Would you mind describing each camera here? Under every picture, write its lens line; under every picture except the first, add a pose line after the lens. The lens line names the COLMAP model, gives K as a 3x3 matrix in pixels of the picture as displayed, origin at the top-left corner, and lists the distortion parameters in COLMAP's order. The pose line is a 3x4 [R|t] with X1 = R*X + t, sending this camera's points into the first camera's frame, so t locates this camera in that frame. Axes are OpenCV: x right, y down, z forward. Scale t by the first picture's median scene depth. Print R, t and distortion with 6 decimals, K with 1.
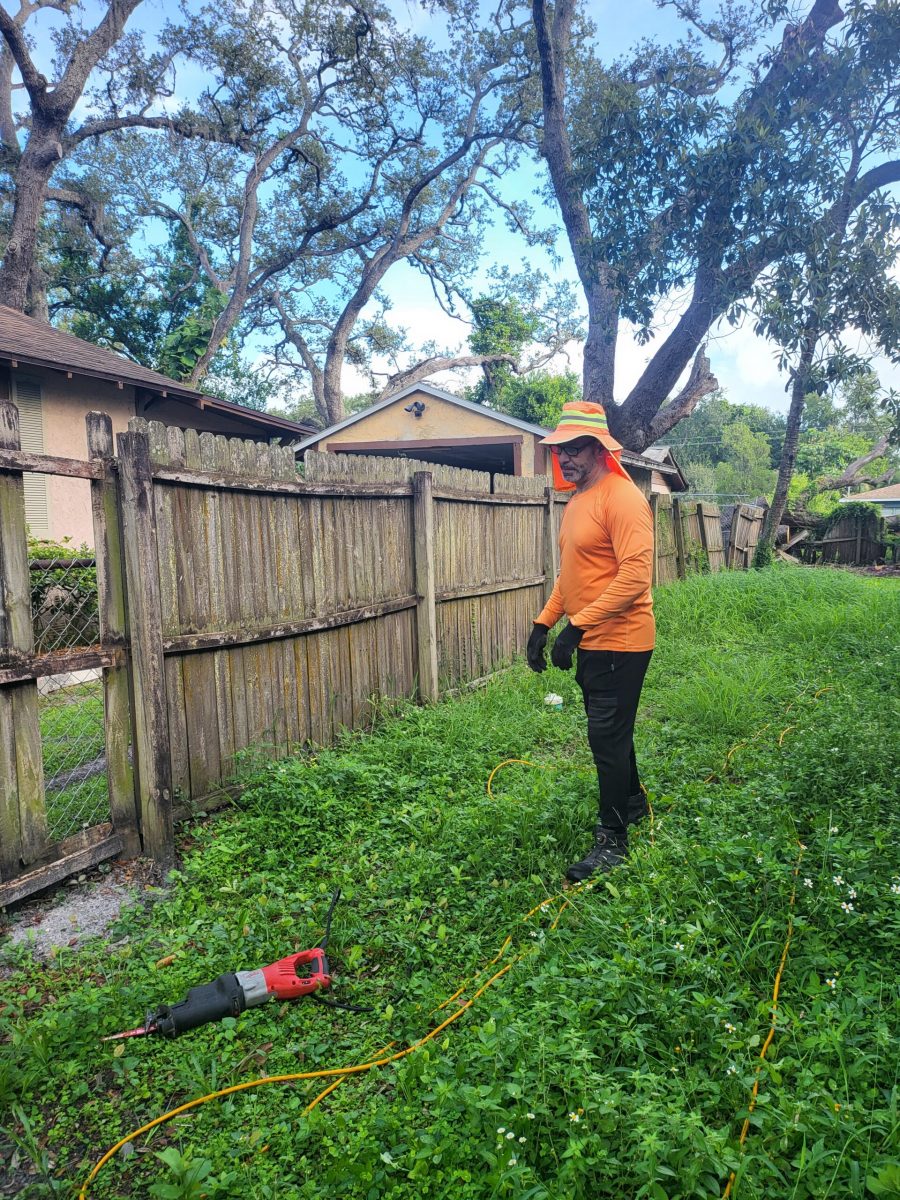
lens RADIAL K [[841.7, 0, 453.9], [0, 841.7, 605.4], [0, 0, 1]] dist [0.054116, -0.060971]
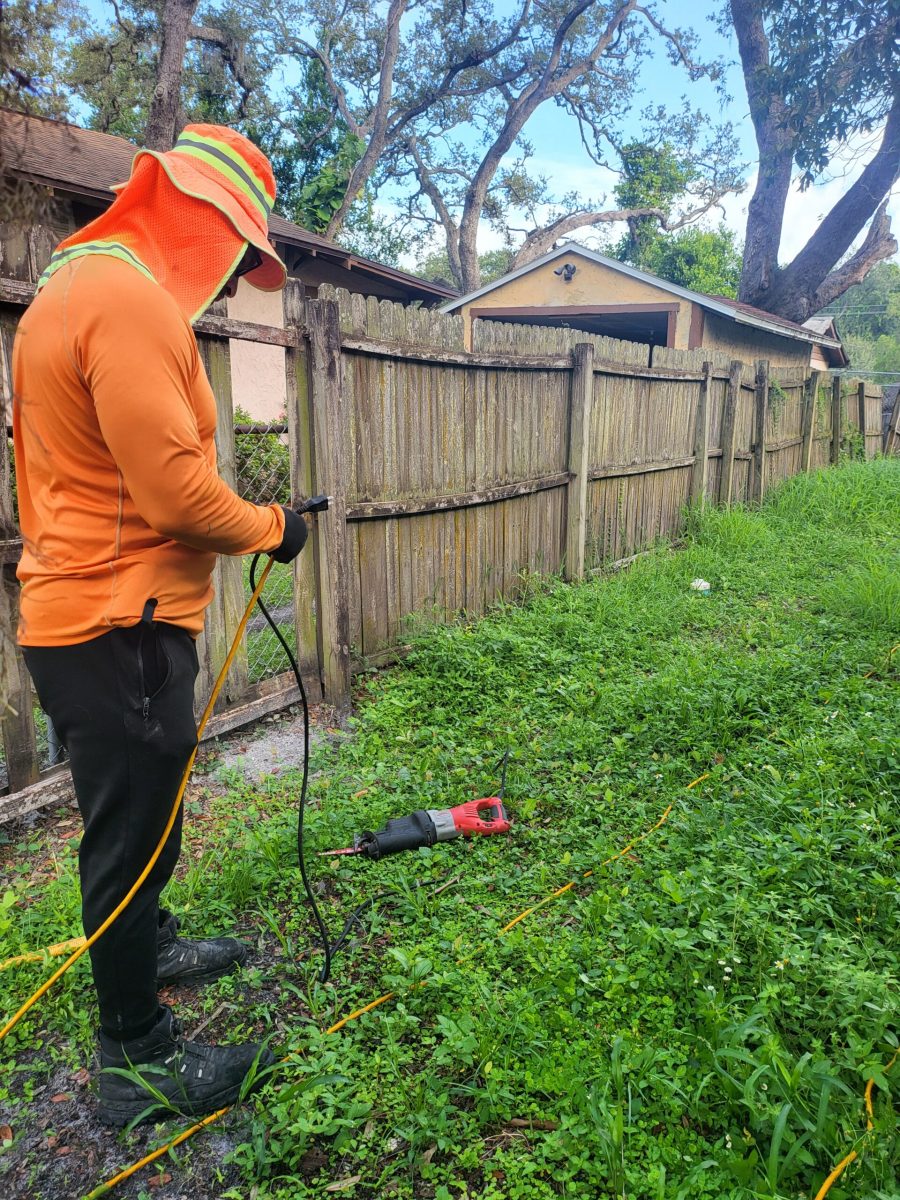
lens RADIAL K [[841.7, 0, 454.1], [0, 841.7, 608.1], [0, 0, 1]] dist [0.054116, -0.060971]
pose [[0.989468, 0.067322, -0.128146, -0.029354], [-0.047007, 0.986729, 0.155422, -0.001808], [0.136909, -0.147761, 0.979501, -0.013631]]
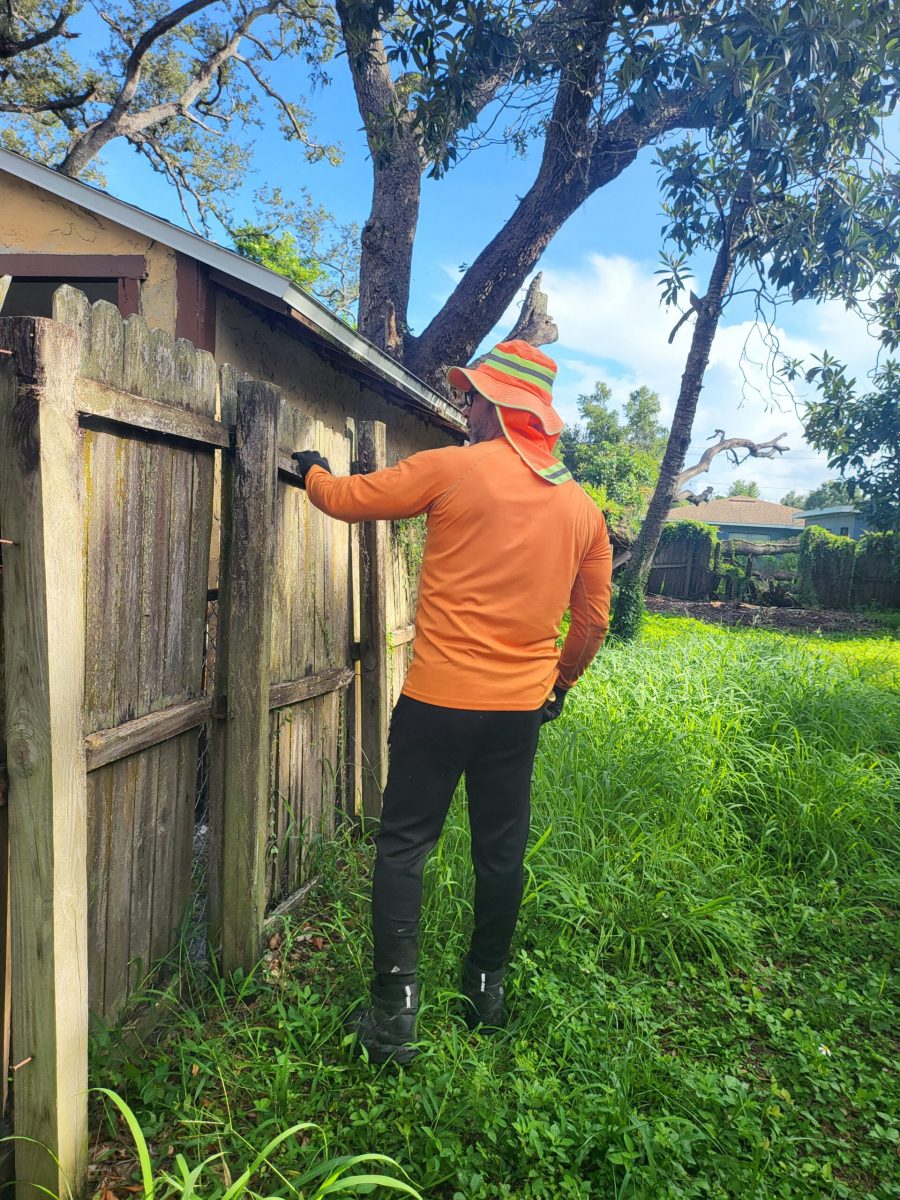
lens RADIAL K [[841.7, 0, 447.4], [0, 841.7, 605.4], [0, 0, 1]] dist [0.054116, -0.060971]
pose [[0.967454, 0.049900, 0.248080, 0.153512], [-0.051061, 0.998694, -0.001756, -0.083453], [-0.247843, -0.010968, 0.968738, 0.804572]]
